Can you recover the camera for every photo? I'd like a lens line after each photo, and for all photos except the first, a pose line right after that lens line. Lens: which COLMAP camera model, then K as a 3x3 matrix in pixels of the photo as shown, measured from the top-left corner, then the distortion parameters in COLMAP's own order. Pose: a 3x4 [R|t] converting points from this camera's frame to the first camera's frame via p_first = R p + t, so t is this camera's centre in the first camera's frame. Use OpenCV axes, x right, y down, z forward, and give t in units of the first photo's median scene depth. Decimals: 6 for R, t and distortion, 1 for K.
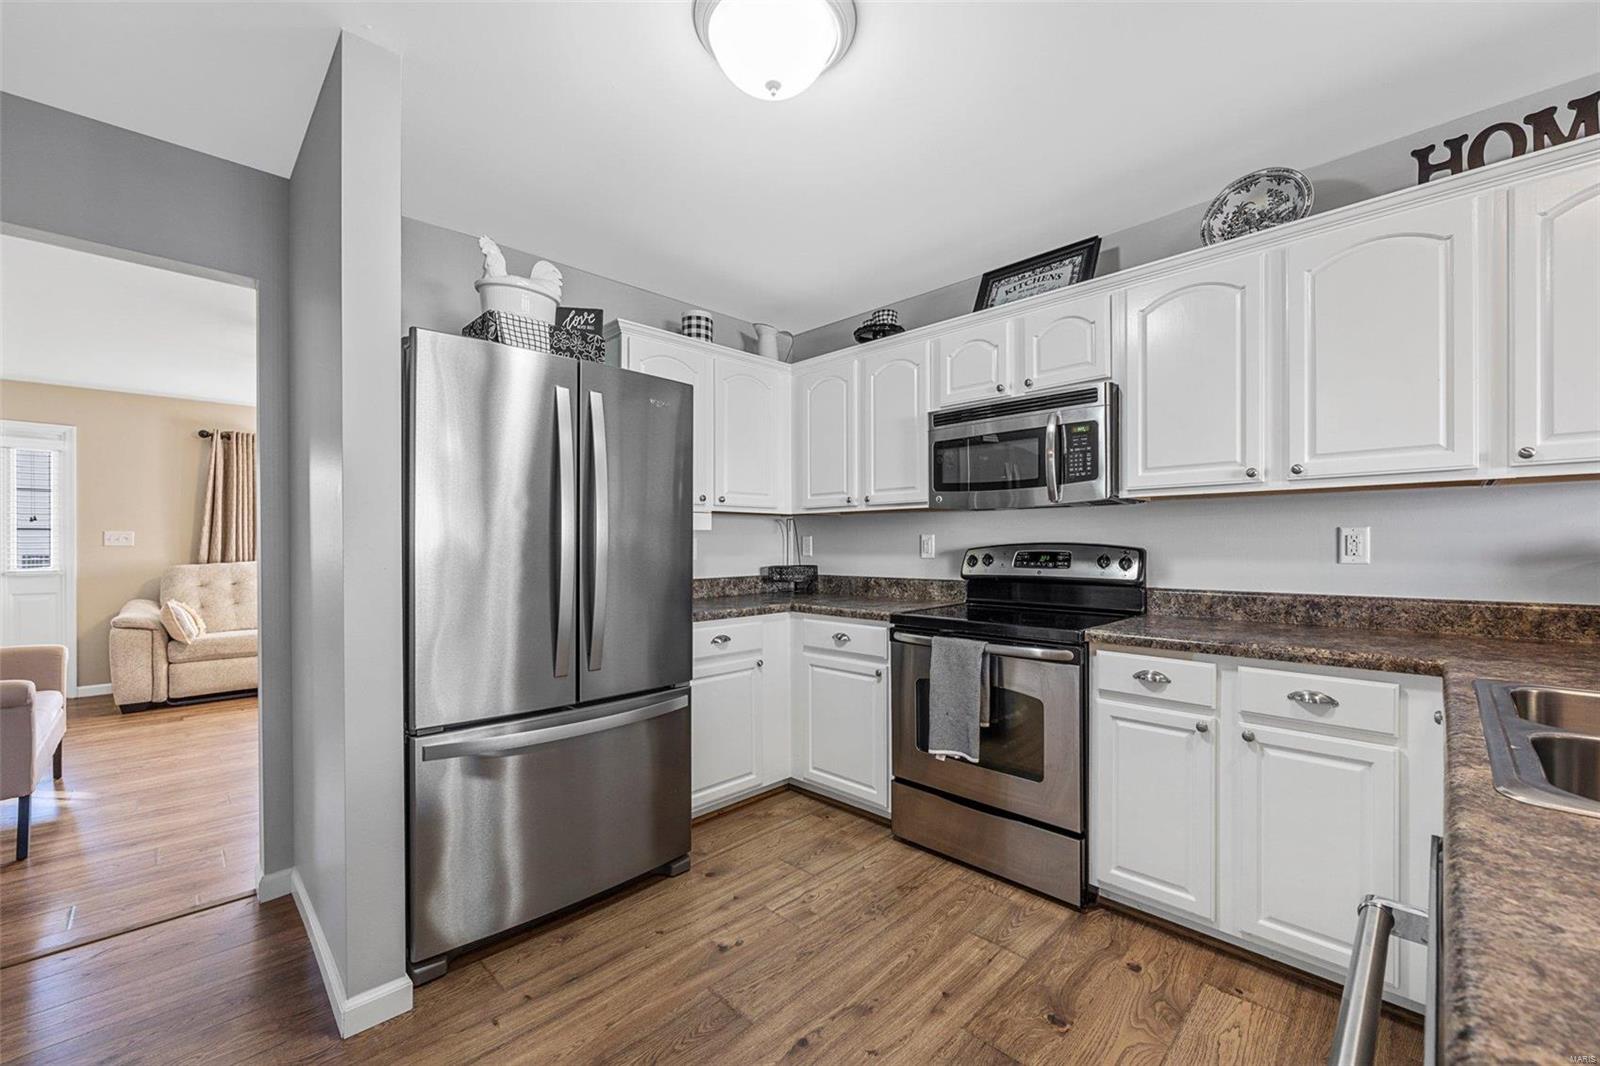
lens RADIAL K [[647.2, 0, 803.7], [0, 647.2, 543.5], [0, 0, 1]] dist [0.000442, -0.000110]
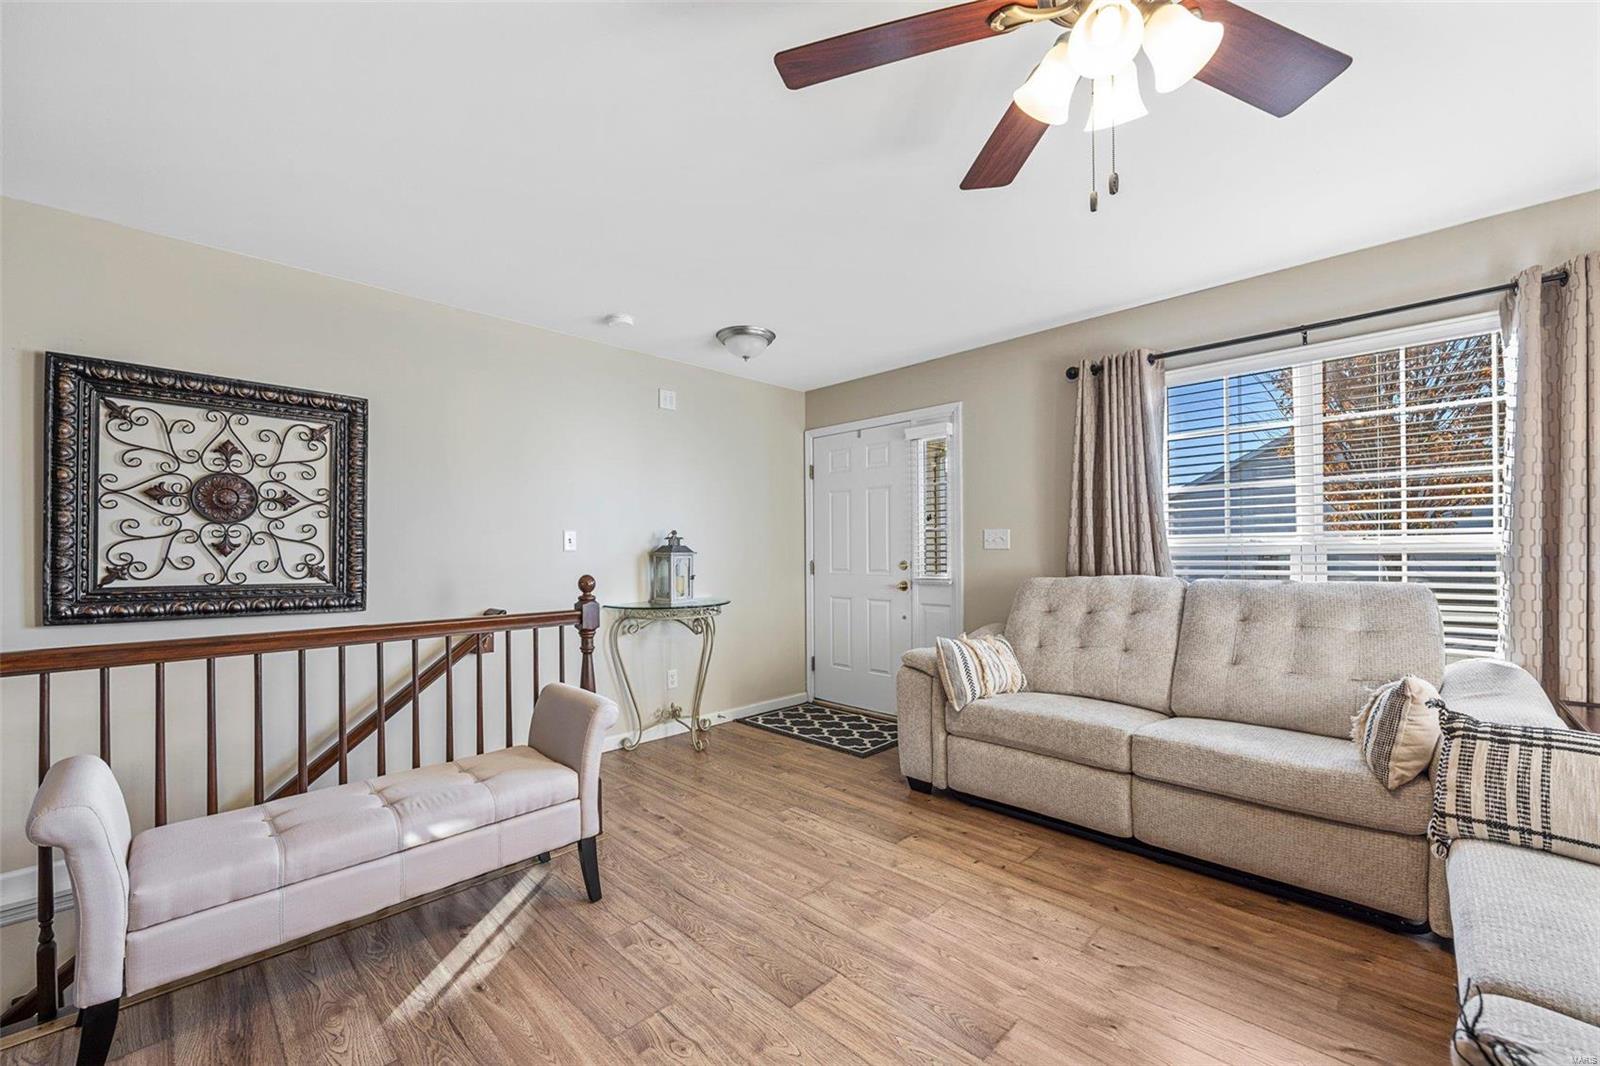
lens RADIAL K [[647.2, 0, 803.7], [0, 647.2, 547.9], [0, 0, 1]] dist [0.000442, -0.000110]
pose [[0.007684, -0.002107, -0.999968, -0.321548], [0.007083, 0.999973, -0.002053, 0.002566], [0.999945, -0.007067, 0.007699, 0.806064]]
